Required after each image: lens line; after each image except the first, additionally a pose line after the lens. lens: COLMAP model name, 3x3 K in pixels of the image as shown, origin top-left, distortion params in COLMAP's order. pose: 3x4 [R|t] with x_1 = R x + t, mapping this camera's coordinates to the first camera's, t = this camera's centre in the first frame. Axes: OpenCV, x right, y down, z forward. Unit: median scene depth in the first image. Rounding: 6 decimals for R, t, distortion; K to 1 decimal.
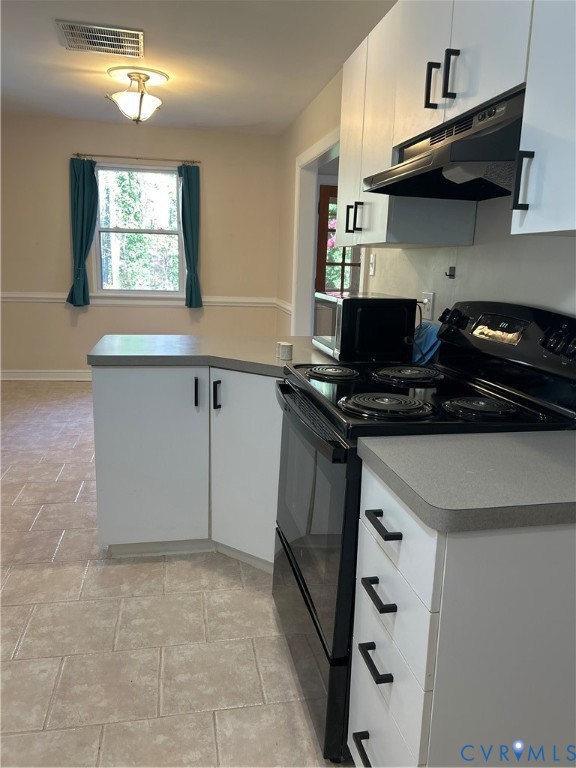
lens RADIAL K [[575.8, 0, 291.4], [0, 575.8, 382.0], [0, 0, 1]] dist [0.057460, -0.053953]
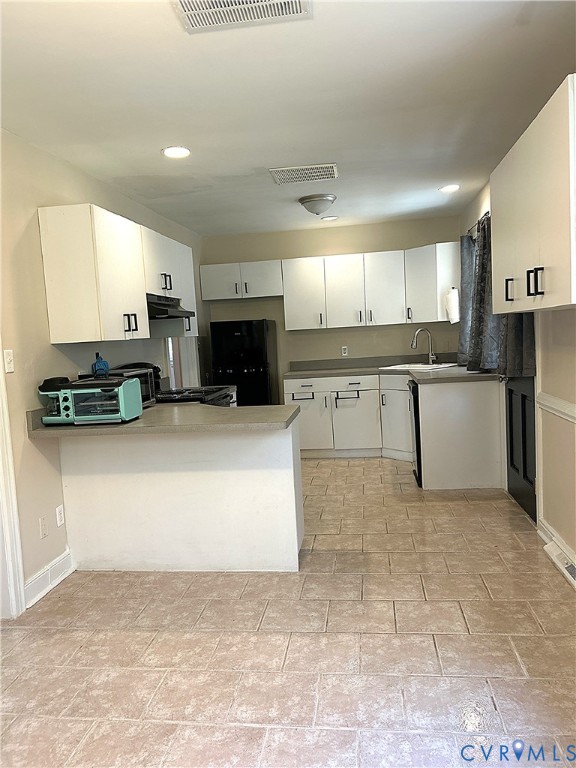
lens RADIAL K [[583.3, 0, 284.5], [0, 583.3, 386.5], [0, 0, 1]] dist [0.053121, -0.057901]
pose [[-0.942523, -0.009710, 0.334000, -0.888702], [0.093158, 0.952308, 0.290571, -0.584721], [-0.320893, 0.304984, -0.896668, 2.559620]]
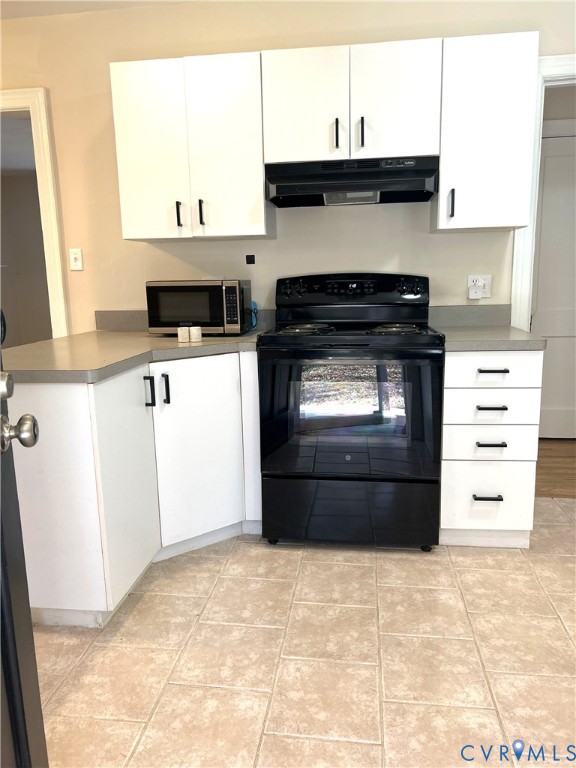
lens RADIAL K [[583.3, 0, 284.5], [0, 583.3, 386.5], [0, 0, 1]] dist [0.053121, -0.057901]
pose [[0.315309, -0.214932, 0.924329, -1.058201], [0.221891, 0.963713, 0.148398, -0.087410], [-0.922683, 0.158310, 0.351559, 0.525417]]
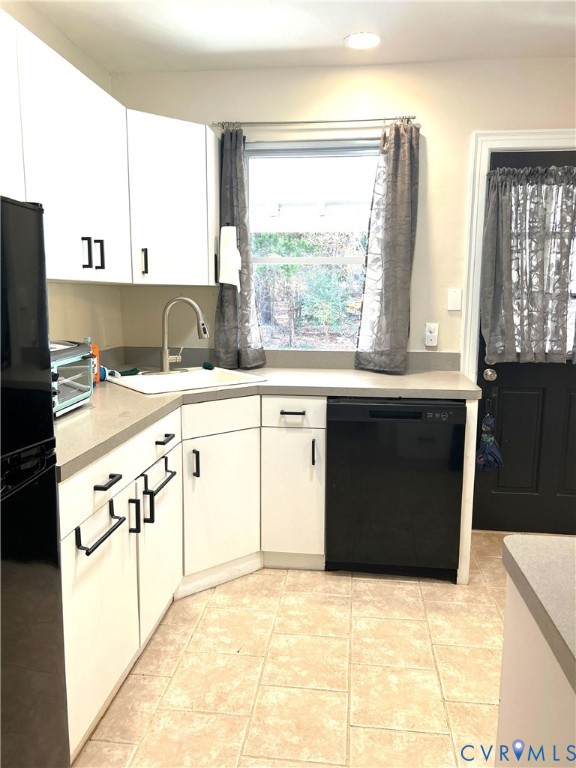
lens RADIAL K [[583.3, 0, 284.5], [0, 583.3, 386.5], [0, 0, 1]] dist [0.053121, -0.057901]
pose [[-0.303922, 0.122090, -0.944841, 0.623645], [-0.212411, 0.958107, 0.192129, -0.081681], [0.928716, 0.259086, -0.265257, 0.367824]]
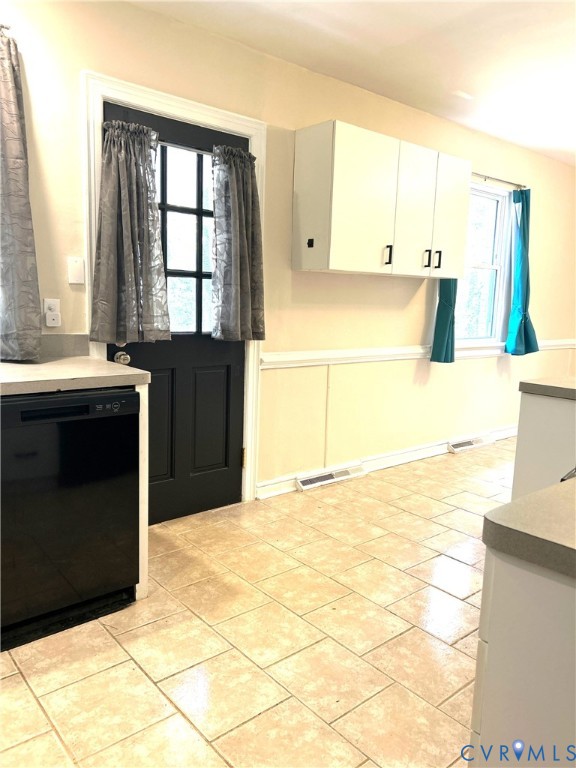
lens RADIAL K [[583.3, 0, 284.5], [0, 583.3, 386.5], [0, 0, 1]] dist [0.053121, -0.057901]
pose [[0.489520, 0.115861, -0.864261, 0.388999], [-0.193019, 0.980944, 0.022177, 0.026555], [0.850361, 0.155962, 0.502555, 0.110099]]
